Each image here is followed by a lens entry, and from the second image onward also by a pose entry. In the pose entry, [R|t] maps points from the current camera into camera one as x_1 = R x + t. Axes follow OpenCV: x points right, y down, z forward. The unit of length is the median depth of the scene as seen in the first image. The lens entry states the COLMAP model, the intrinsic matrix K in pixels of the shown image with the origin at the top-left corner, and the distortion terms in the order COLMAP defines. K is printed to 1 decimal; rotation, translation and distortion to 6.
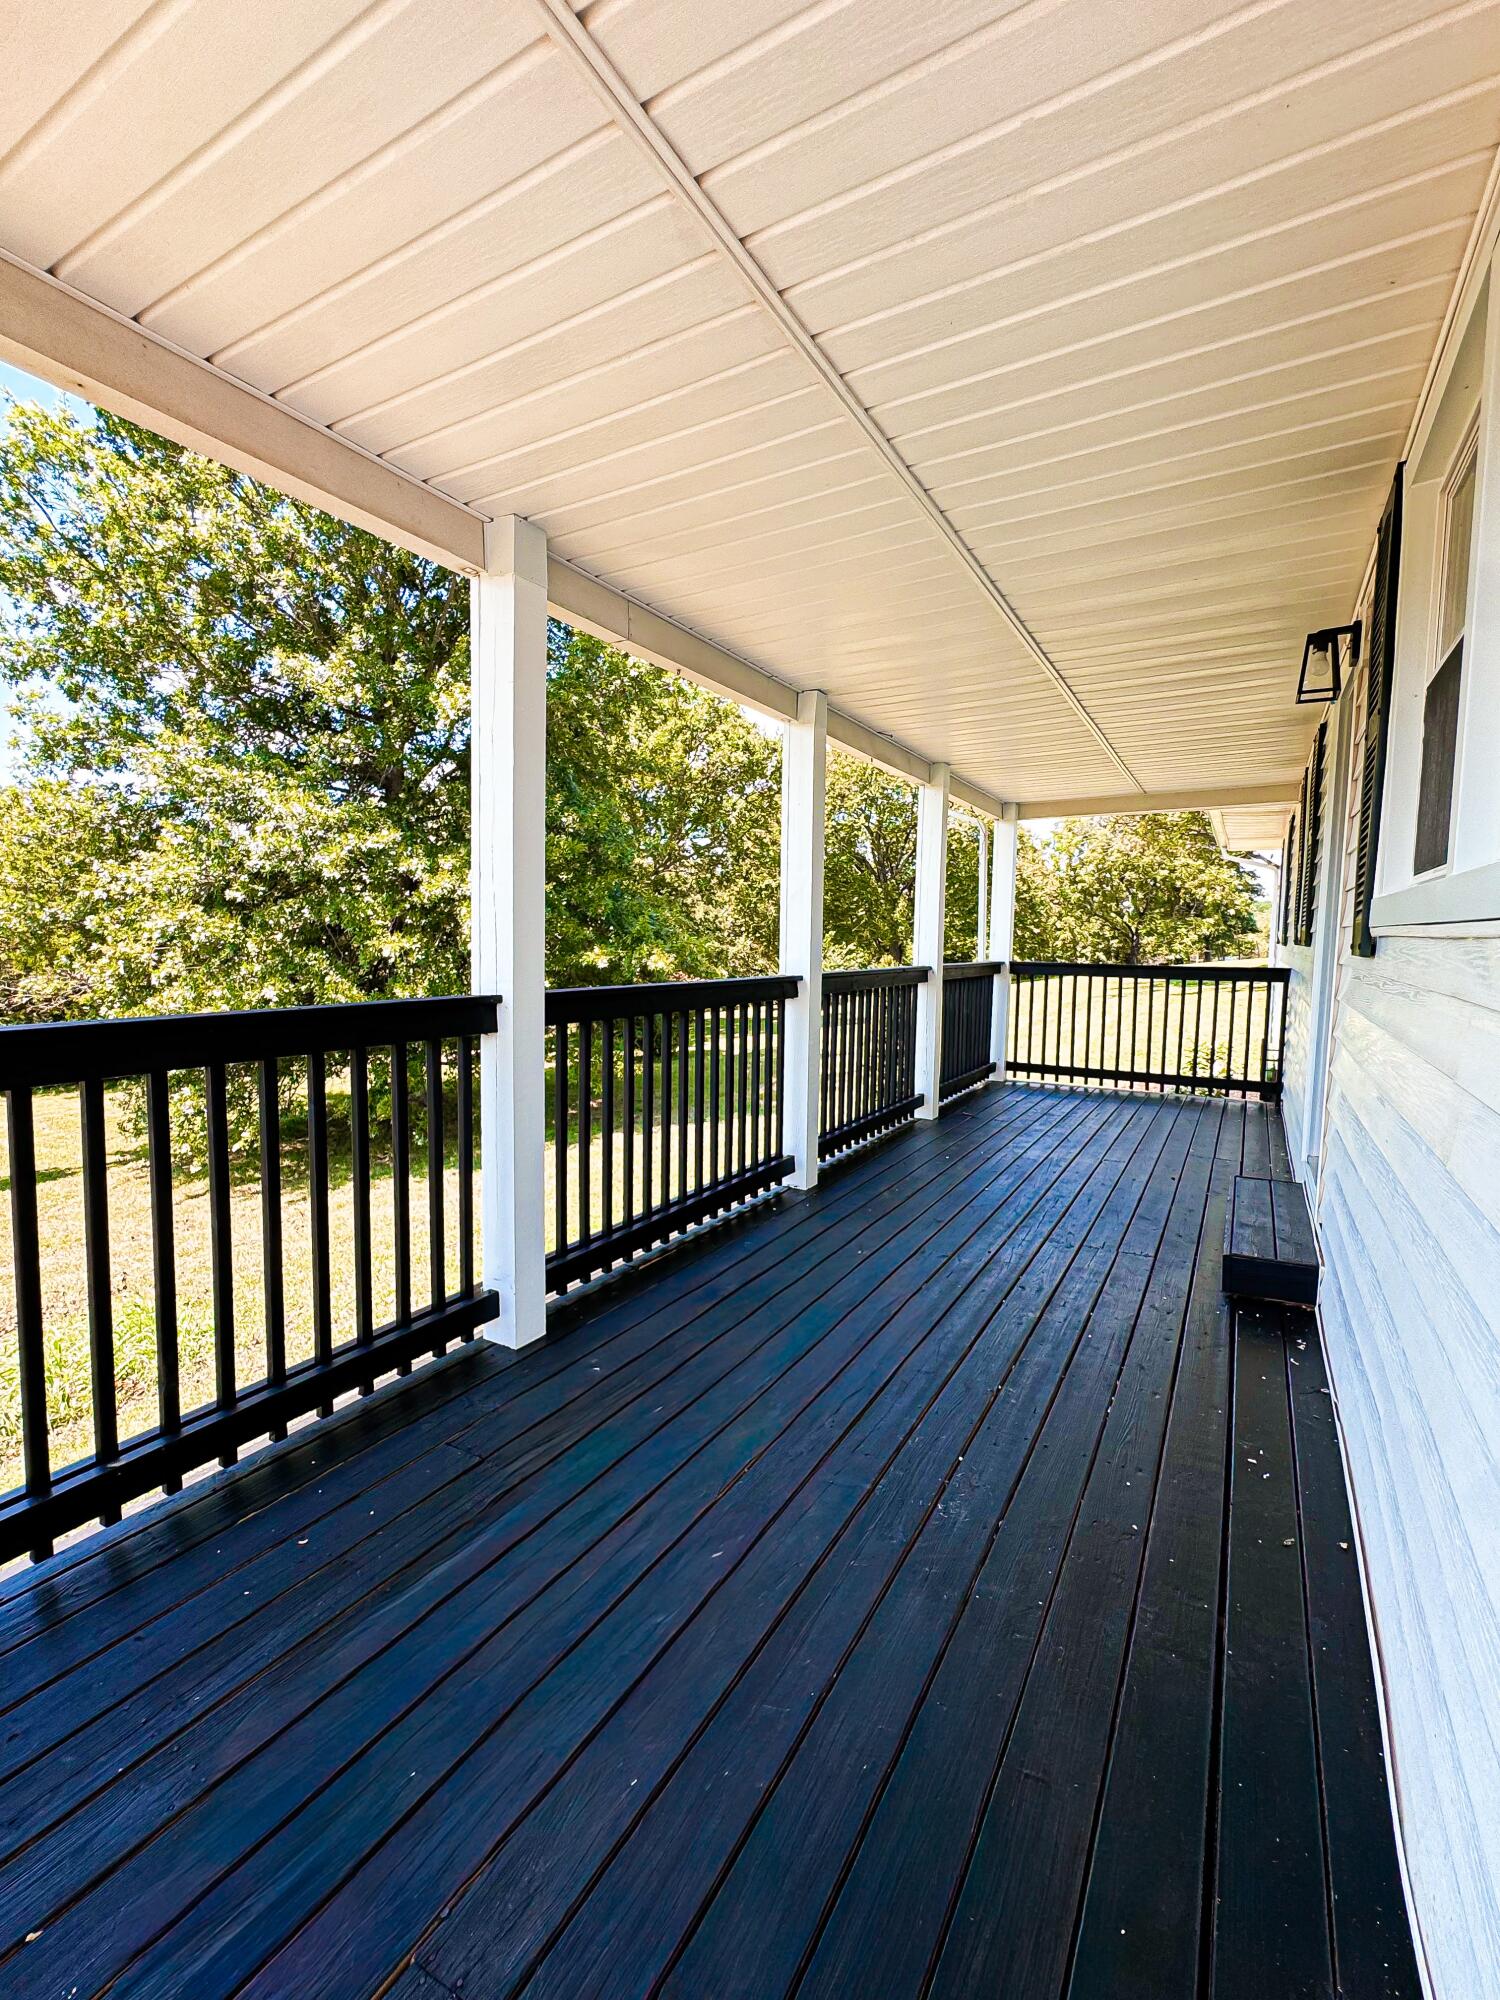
lens RADIAL K [[867.2, 0, 695.0], [0, 867.2, 995.4], [0, 0, 1]] dist [-0.001834, -0.000903]
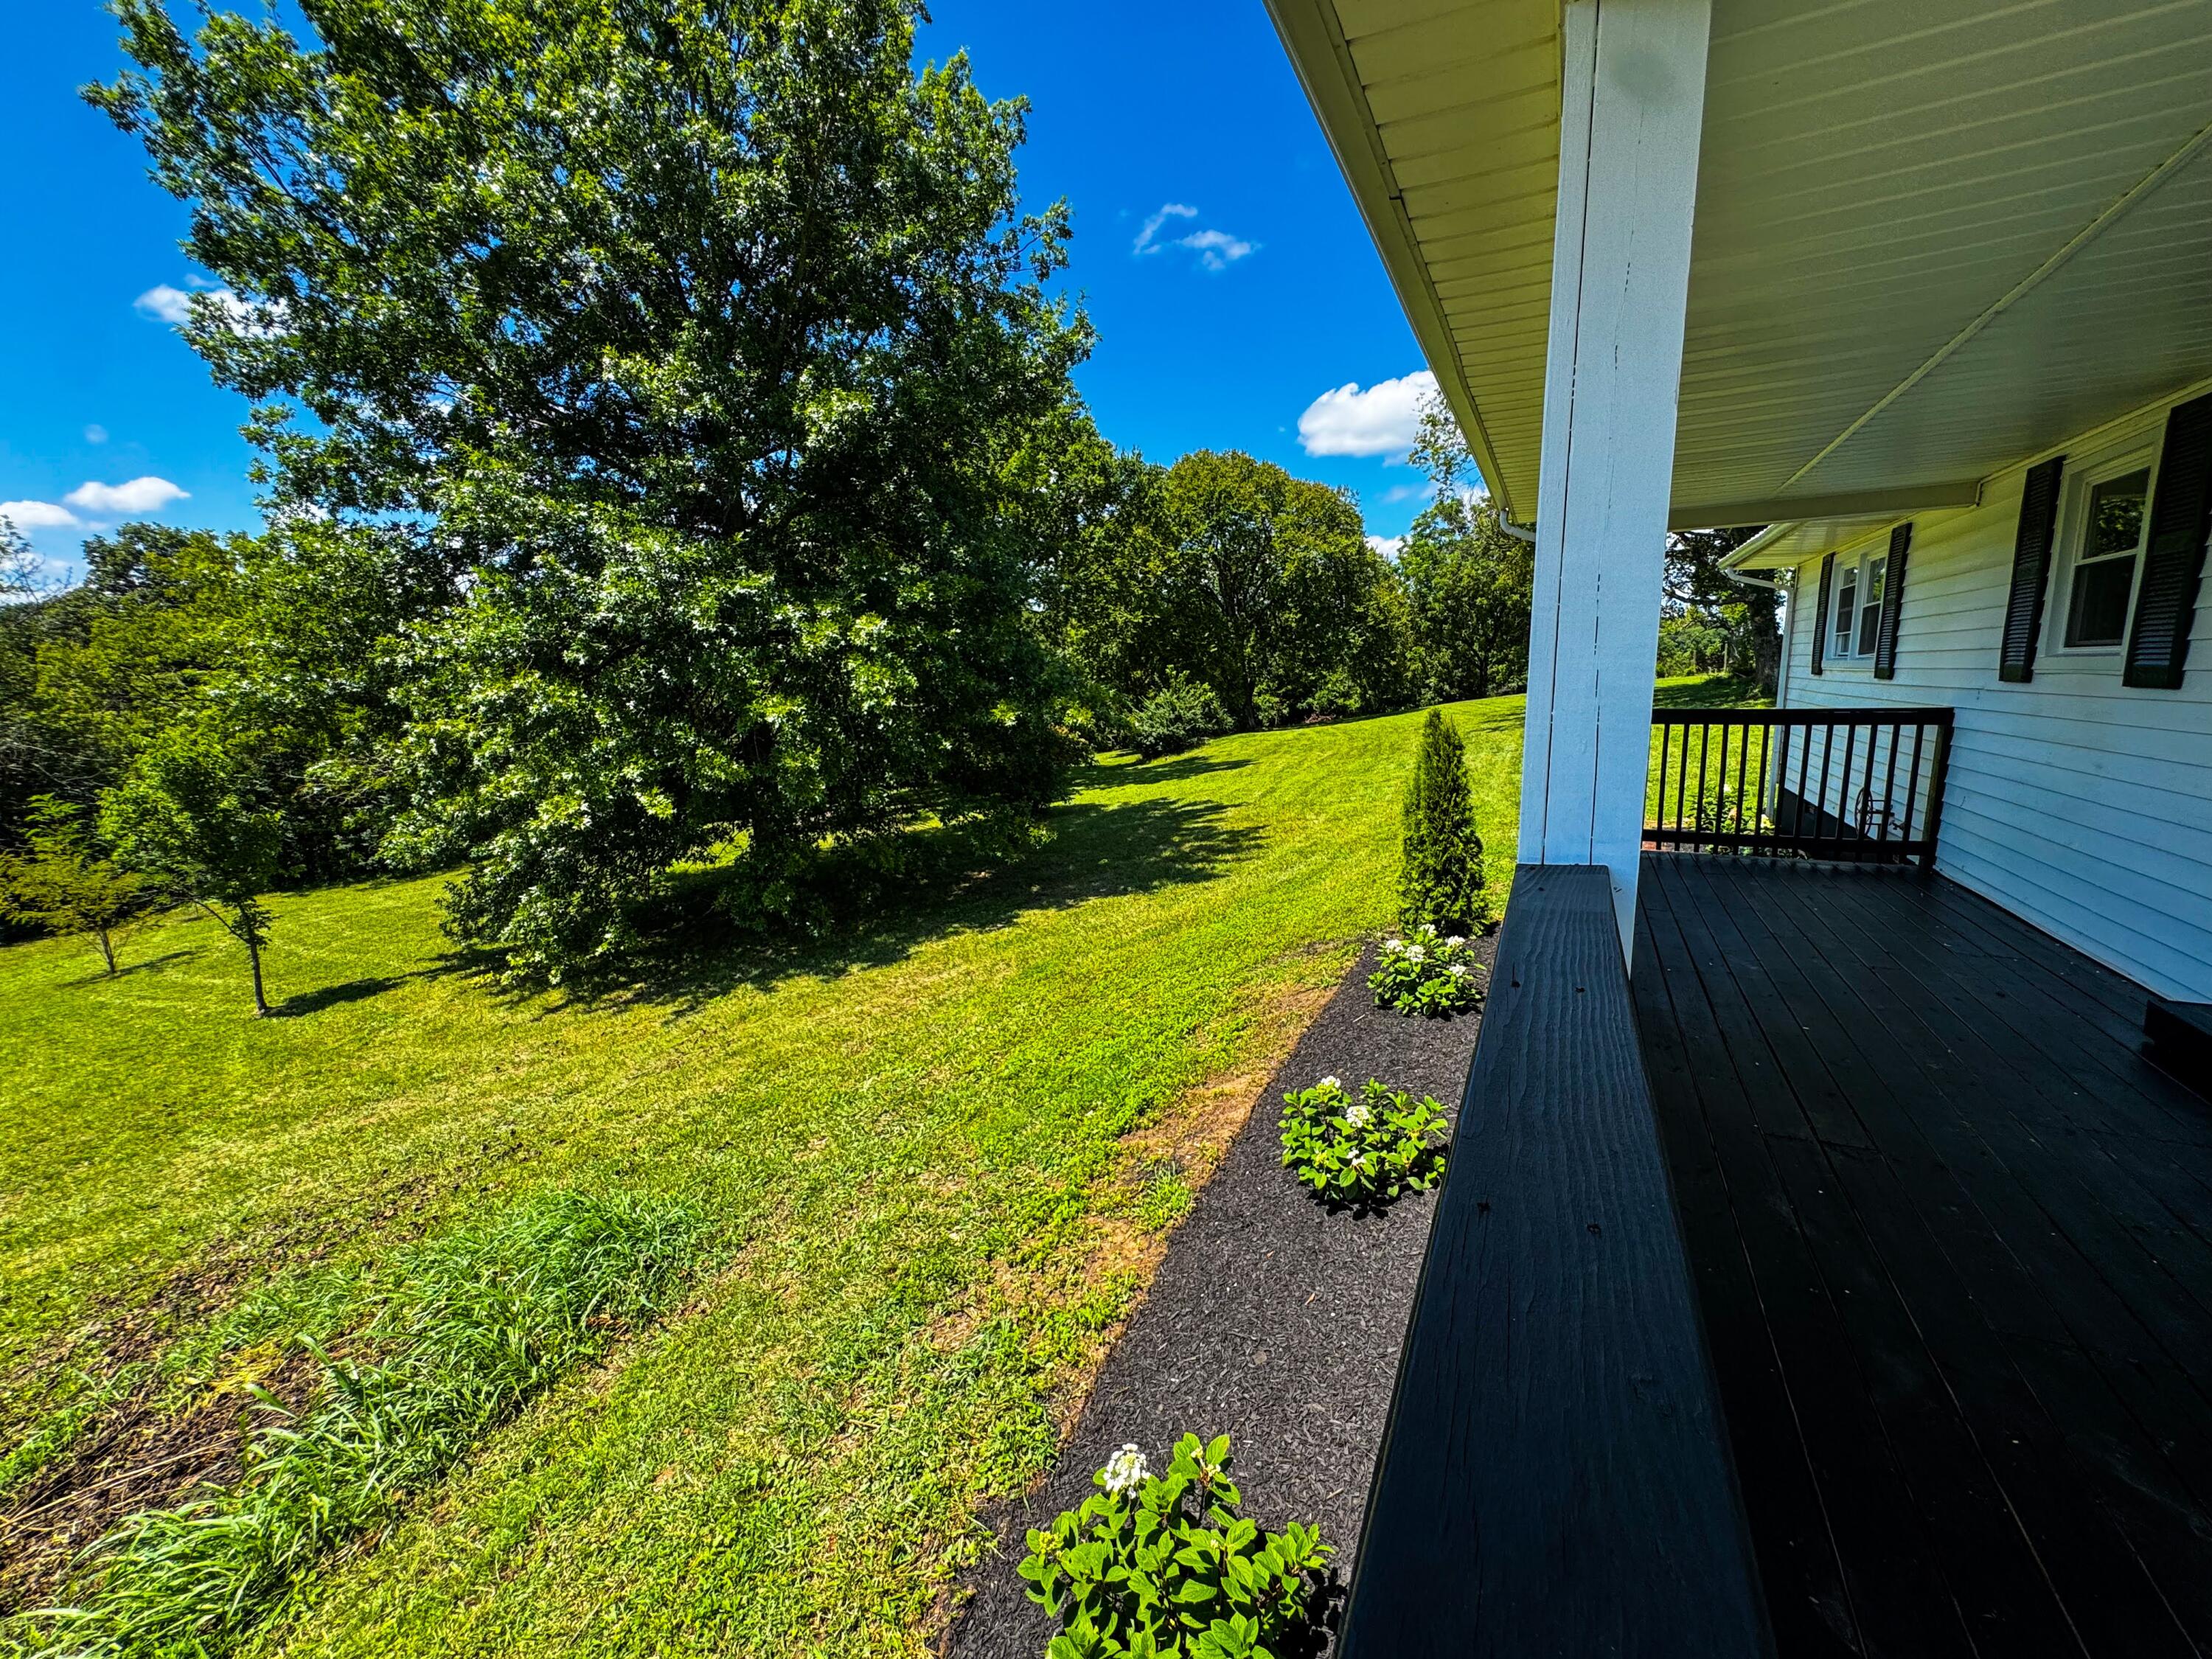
lens RADIAL K [[911.3, 0, 1105.6], [0, 911.3, 828.1], [0, 0, 1]] dist [-0.003529, 0.001031]
pose [[0.996198, -0.046613, 0.073596, -0.083157], [0.039497, 0.994661, 0.095342, -0.012834], [-0.077648, -0.092073, 0.992720, 0.067504]]
